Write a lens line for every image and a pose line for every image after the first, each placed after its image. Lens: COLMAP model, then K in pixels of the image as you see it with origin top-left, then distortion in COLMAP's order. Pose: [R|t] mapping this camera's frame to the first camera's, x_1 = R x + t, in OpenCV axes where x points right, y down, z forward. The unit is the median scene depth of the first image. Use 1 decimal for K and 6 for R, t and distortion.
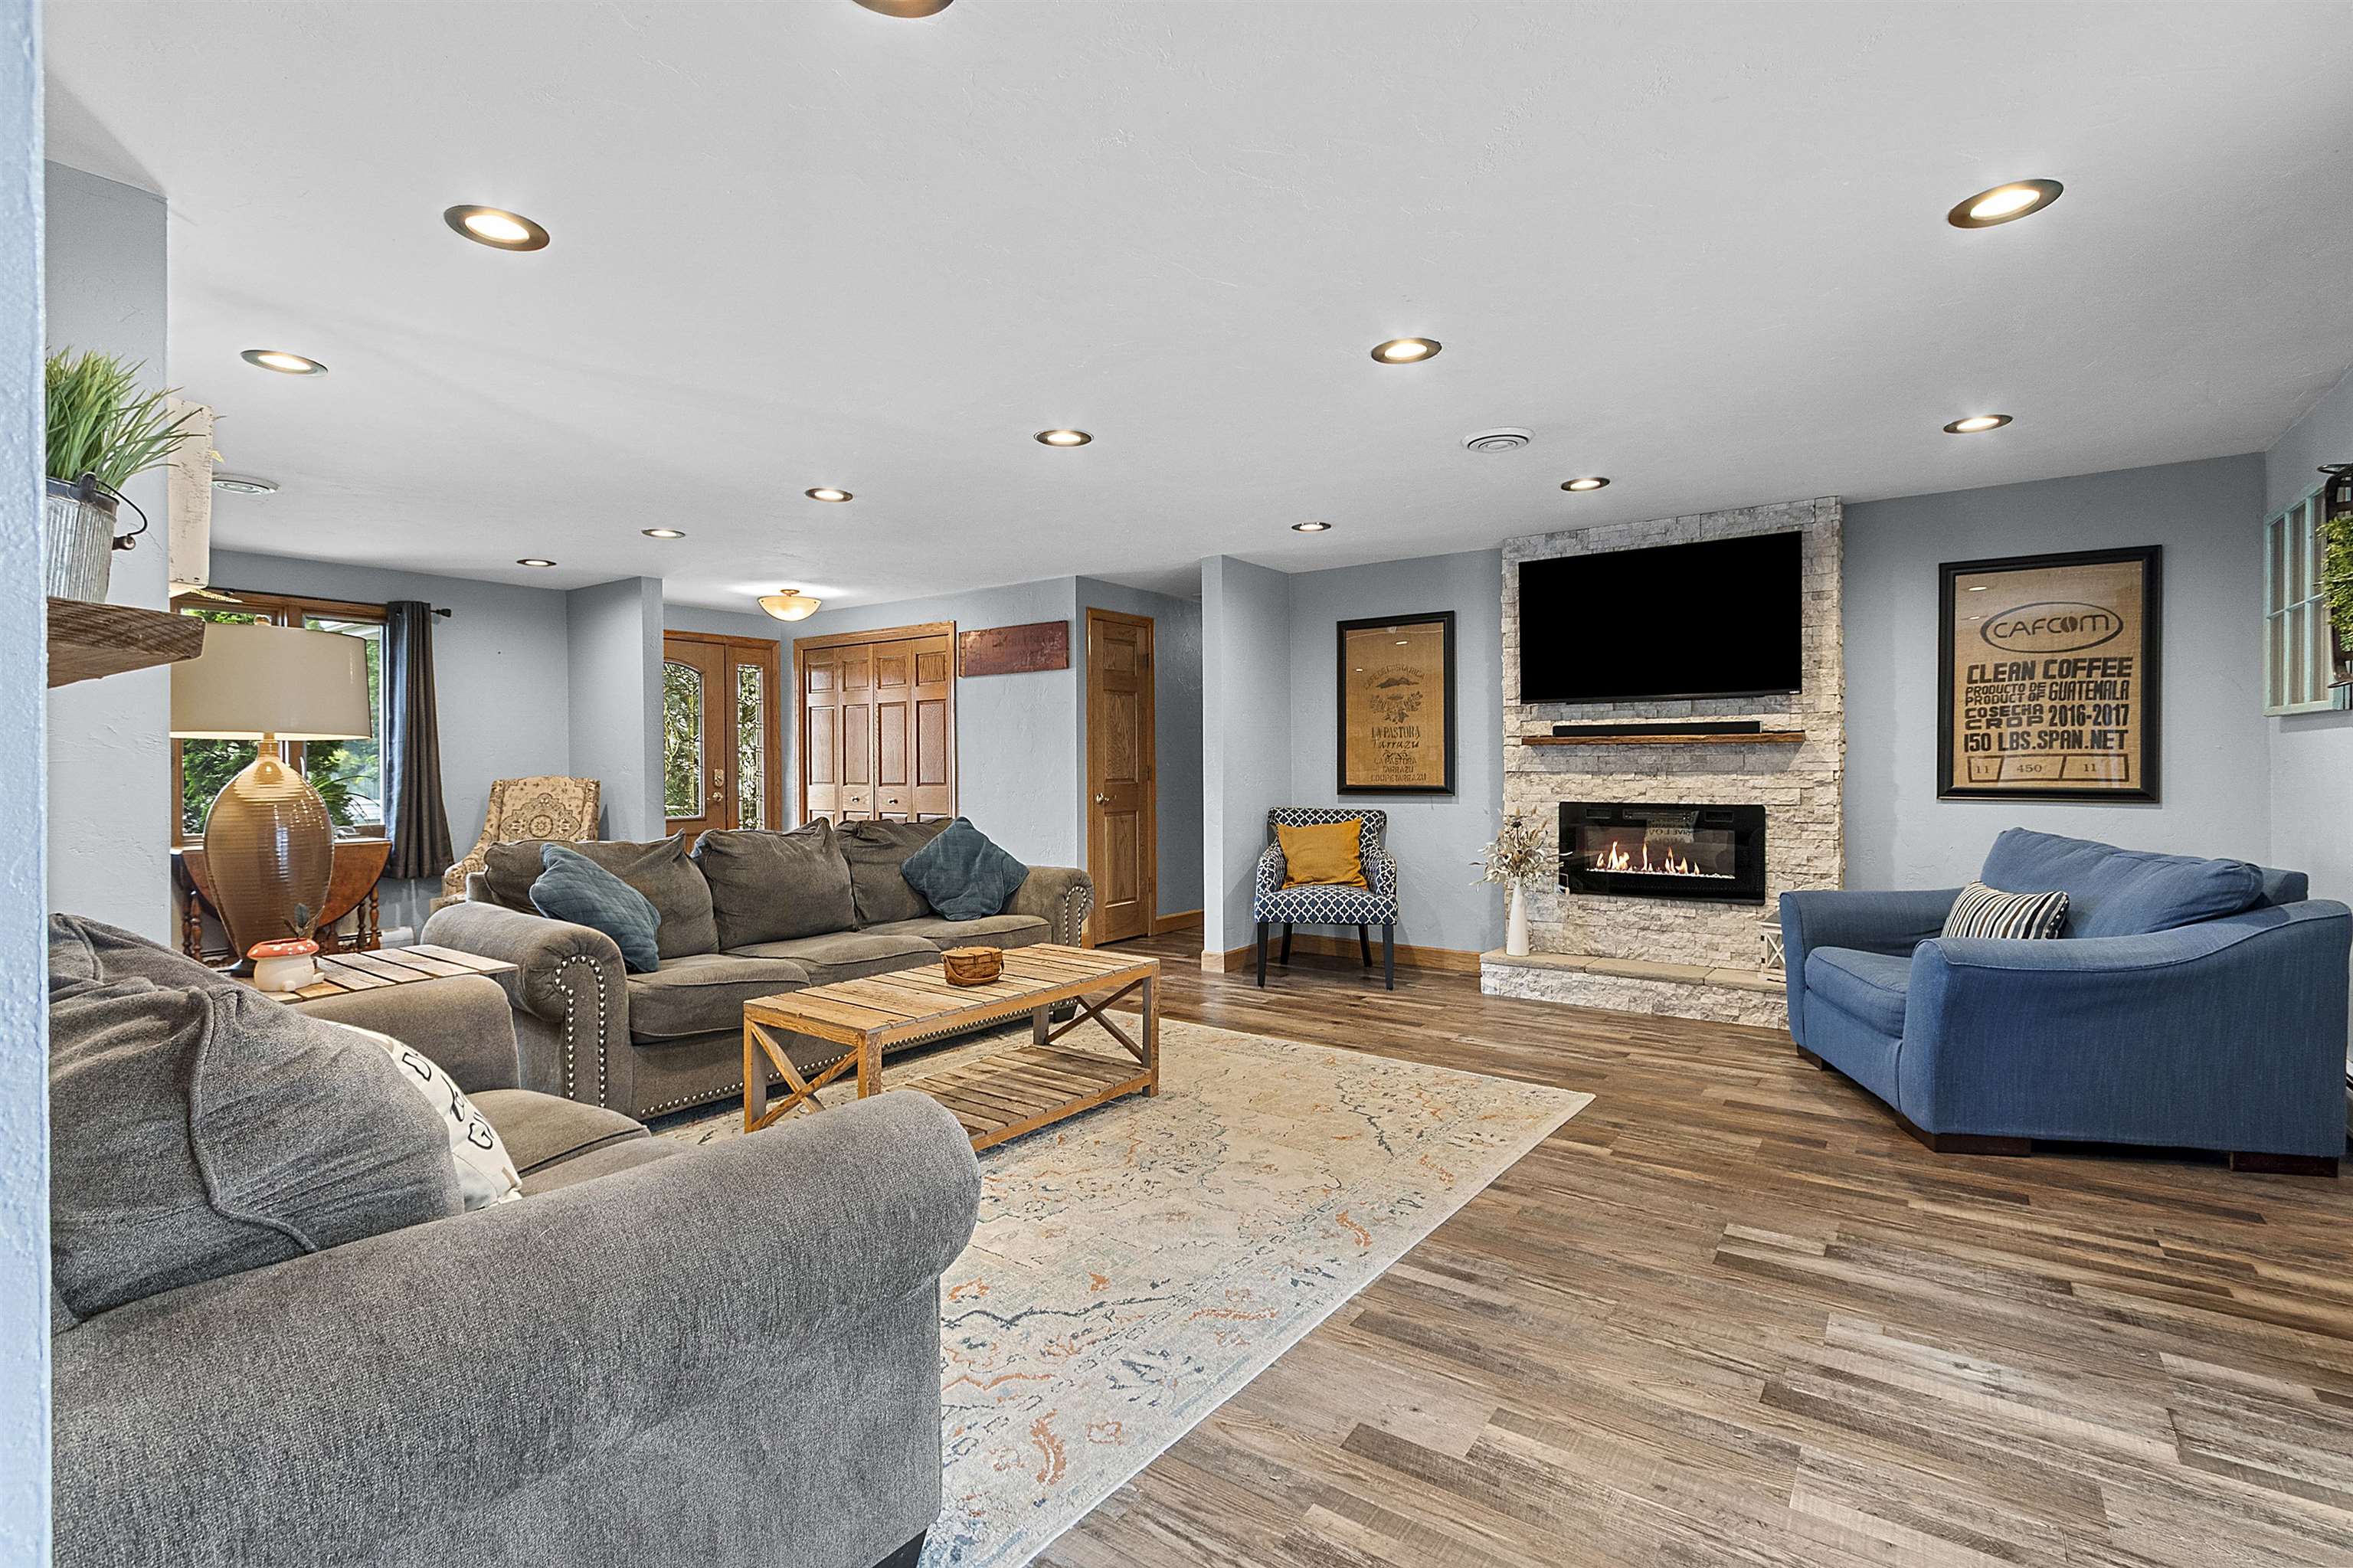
lens RADIAL K [[1079.2, 0, 1179.1], [0, 1079.2, 774.9], [0, 0, 1]] dist [-0.000098, -0.000120]
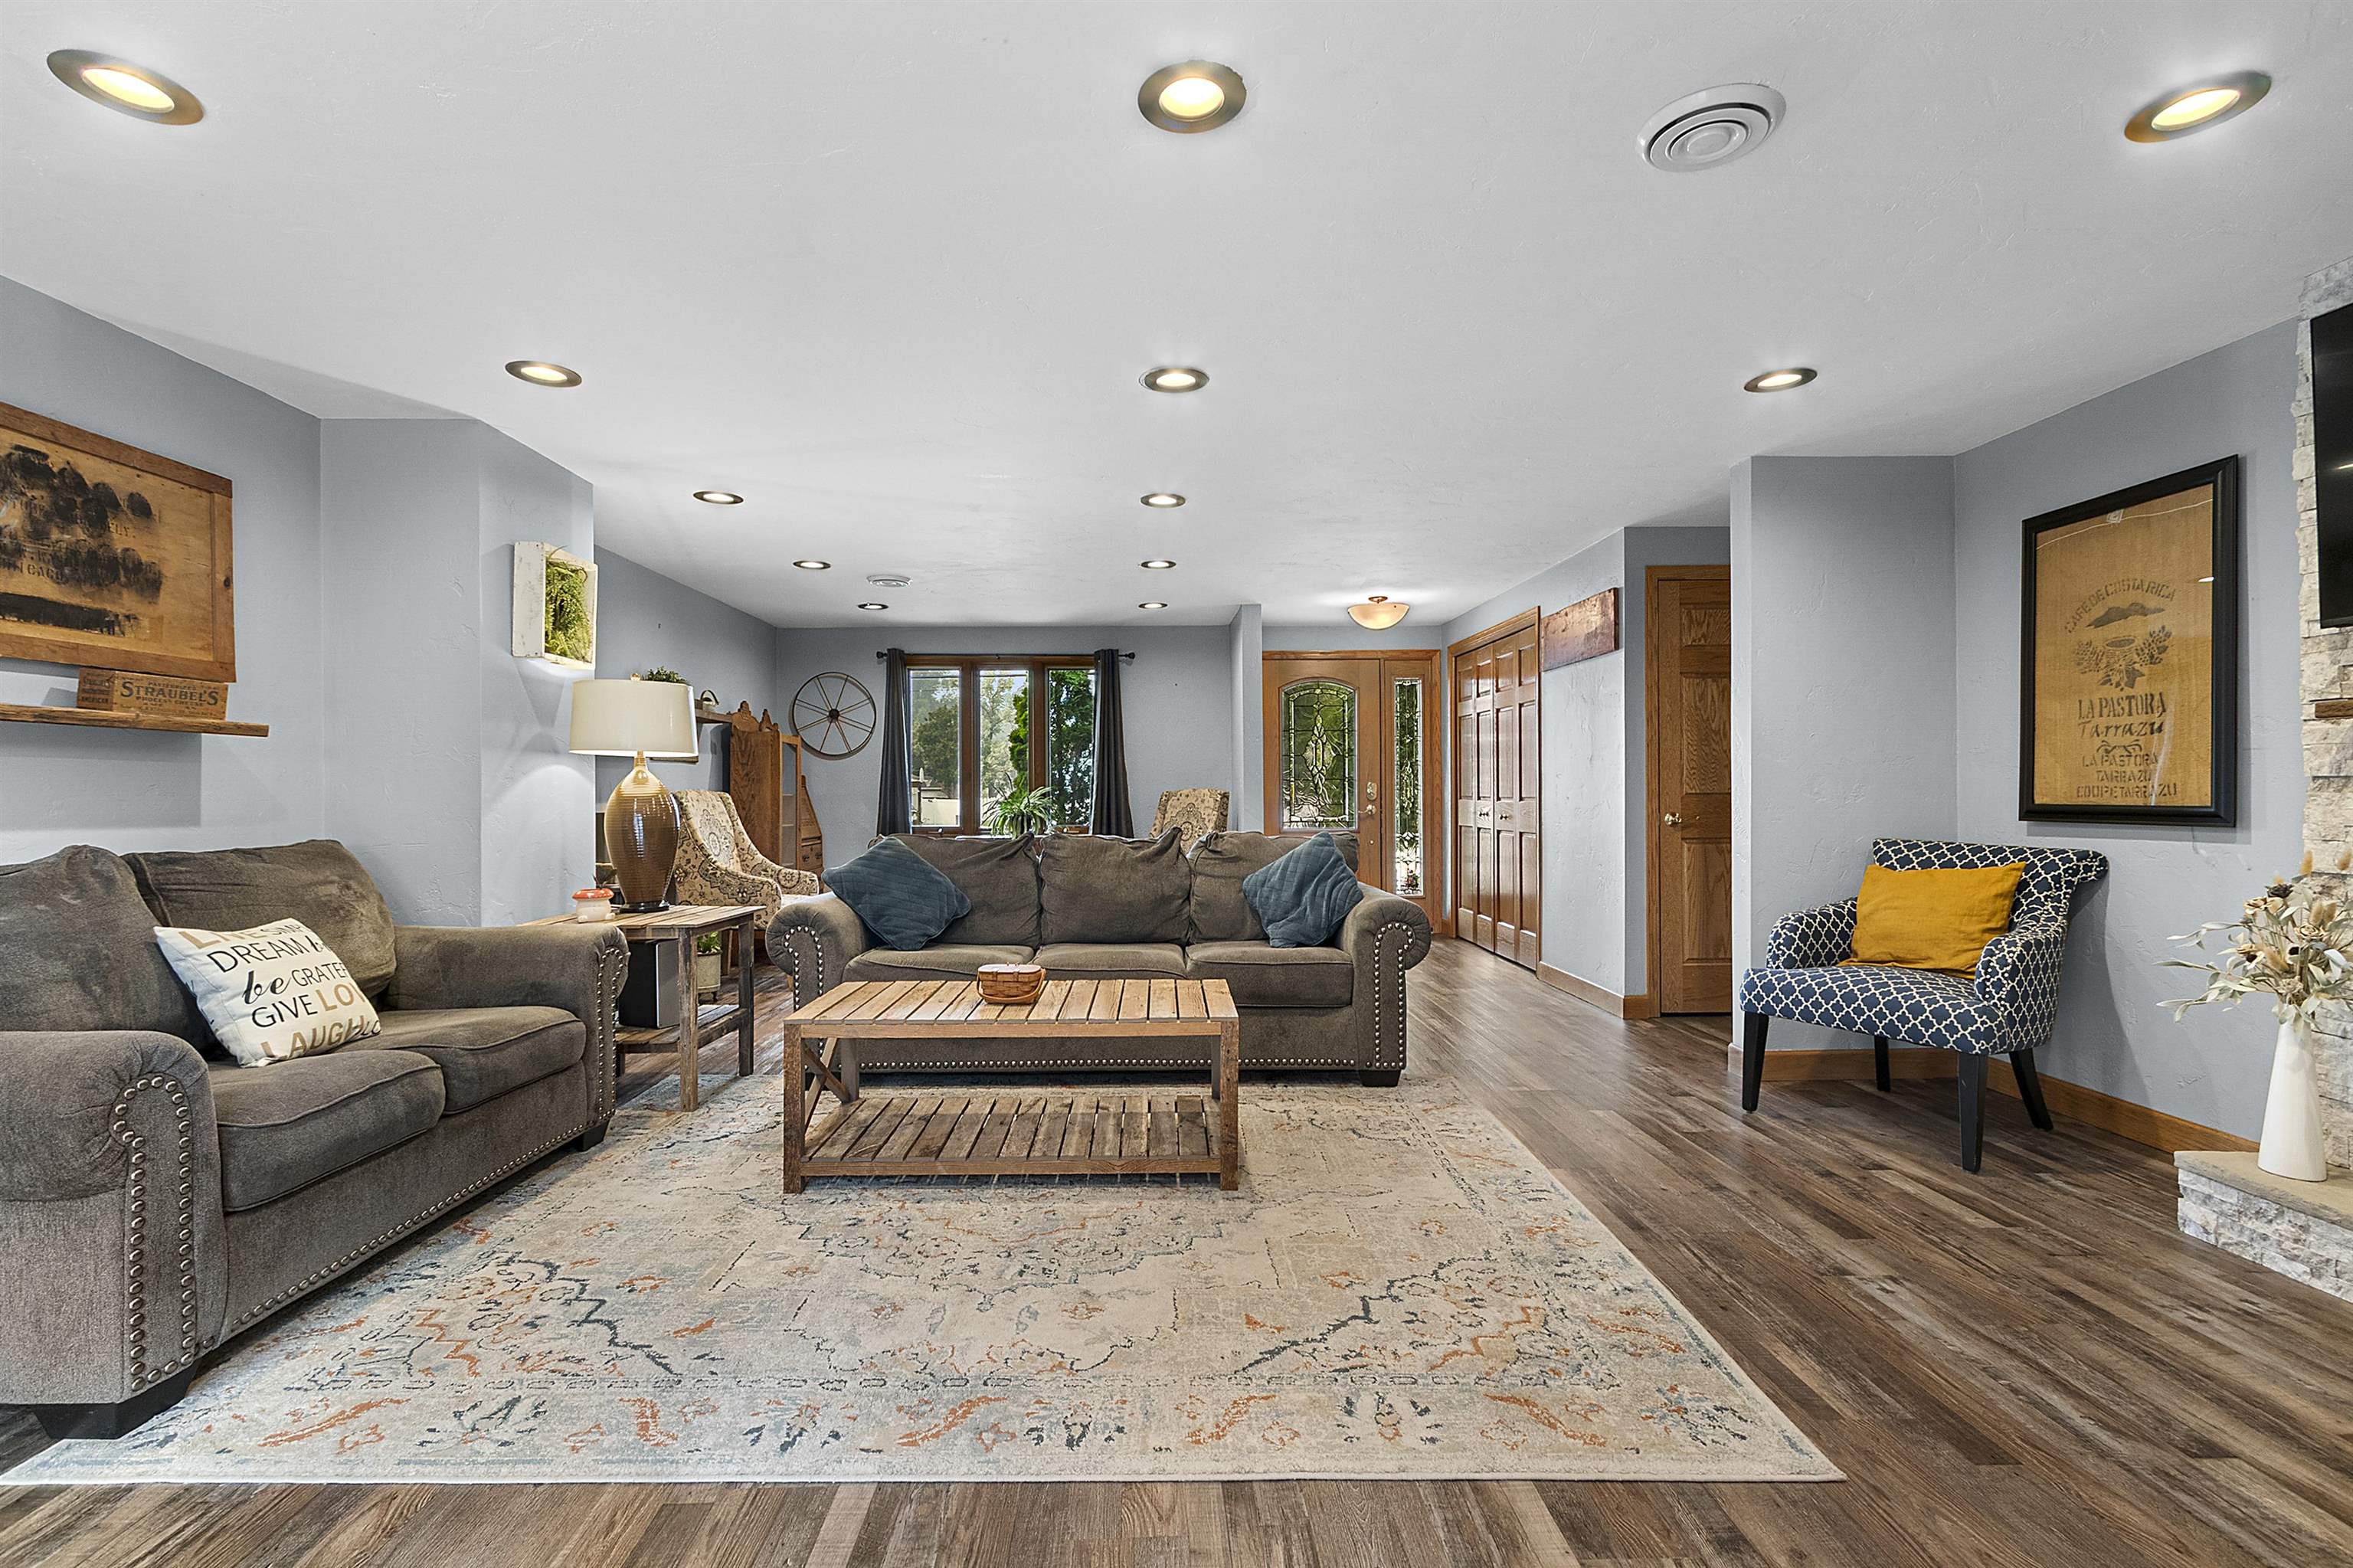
lens RADIAL K [[1083.7, 0, 1171.2], [0, 1083.7, 797.1], [0, 0, 1]] dist [0.002061, 0.000062]
pose [[0.604029, 0.007941, -0.796923, 0.436118], [-0.005952, 0.999967, 0.005454, 0.006781], [0.796940, 0.001449, 0.604057, 0.373896]]
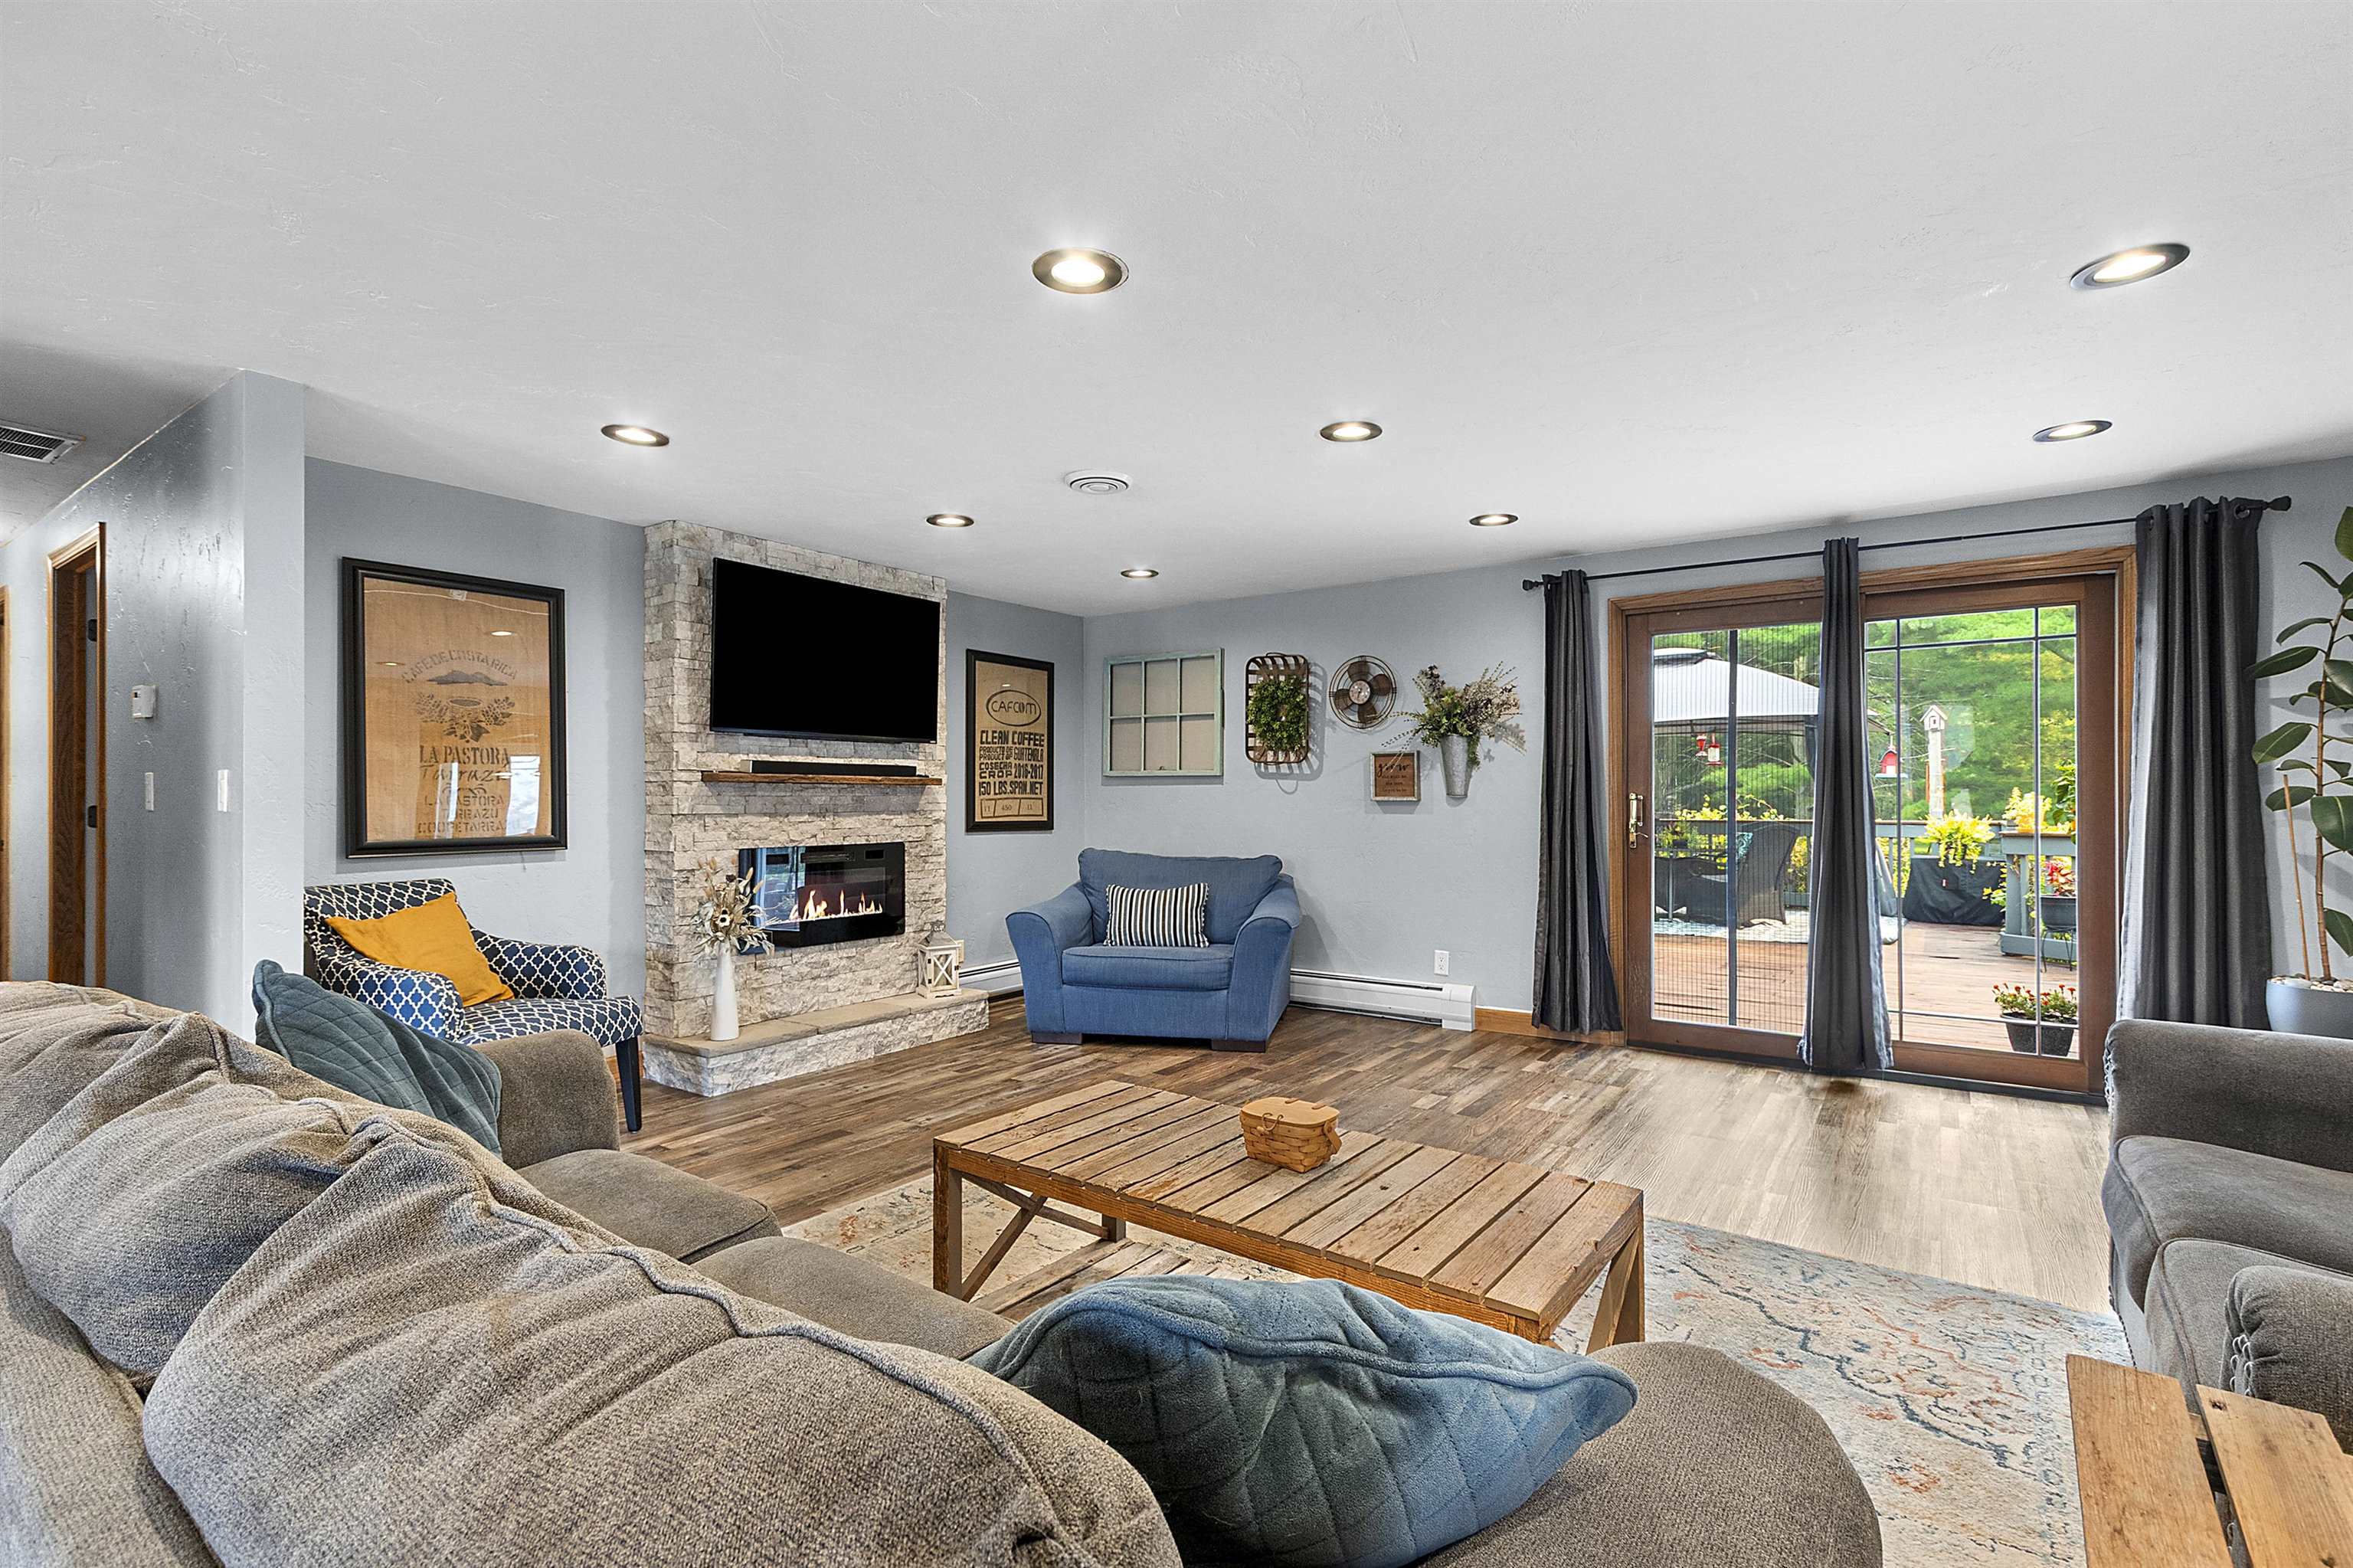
lens RADIAL K [[1069.6, 0, 1176.3], [0, 1069.6, 802.1], [0, 0, 1]] dist [0.001332, 0.000047]
pose [[-0.001260, 0.001773, 0.999998, -0.550338], [0.010070, 0.999948, -0.001761, -0.008130], [-0.999949, 0.010067, -0.001277, 0.728167]]
